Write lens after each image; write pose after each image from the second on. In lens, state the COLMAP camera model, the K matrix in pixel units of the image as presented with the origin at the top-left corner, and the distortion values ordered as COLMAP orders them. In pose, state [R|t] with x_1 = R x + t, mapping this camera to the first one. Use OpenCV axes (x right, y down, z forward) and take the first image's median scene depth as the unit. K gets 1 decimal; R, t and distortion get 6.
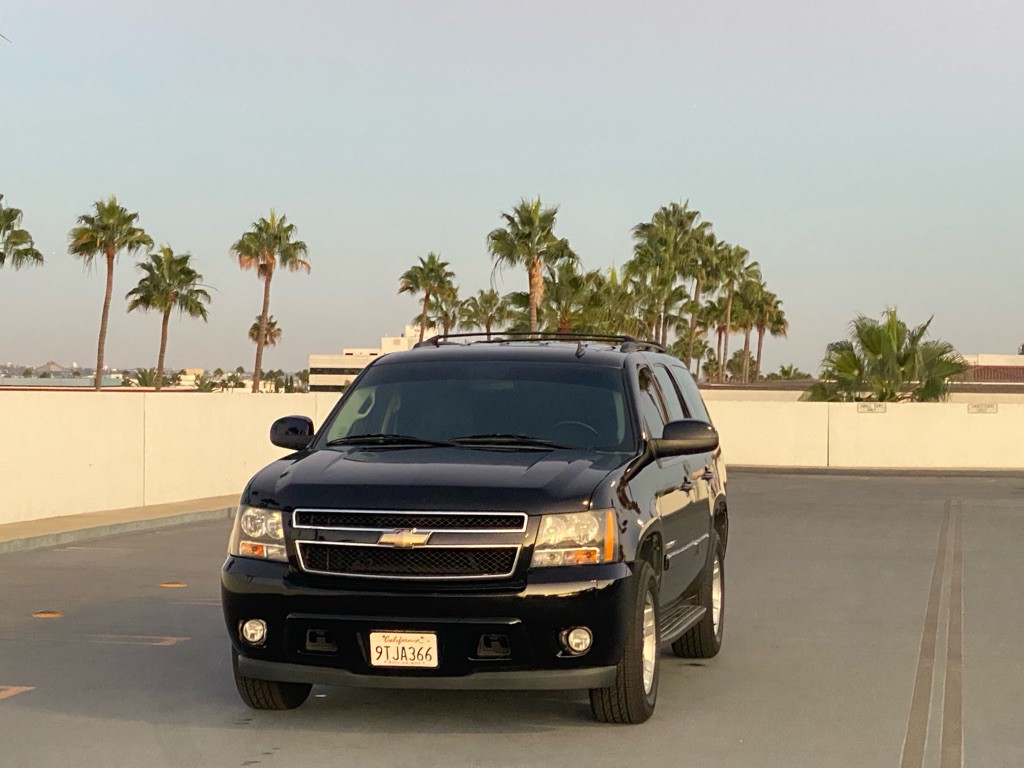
lens RADIAL K [[2498.0, 0, 512.0], [0, 2498.0, 384.0], [0, 0, 1]] dist [0.147714, 0.721909]
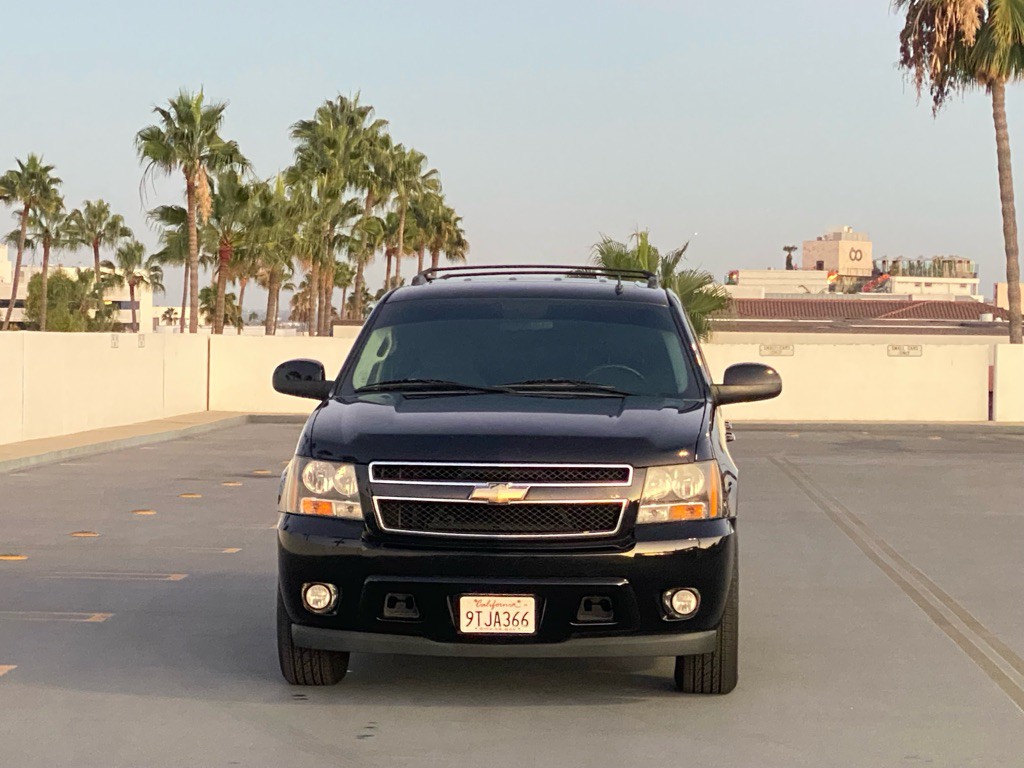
lens RADIAL K [[3151.3, 0, 512.0], [0, 3151.3, 384.0], [0, 0, 1]] dist [0.082959, 0.635271]
pose [[0.989288, -0.000609, 0.145979, -0.177244], [-0.002418, 0.999786, 0.020558, -0.001569], [-0.145960, -0.020691, 0.989074, -0.118830]]
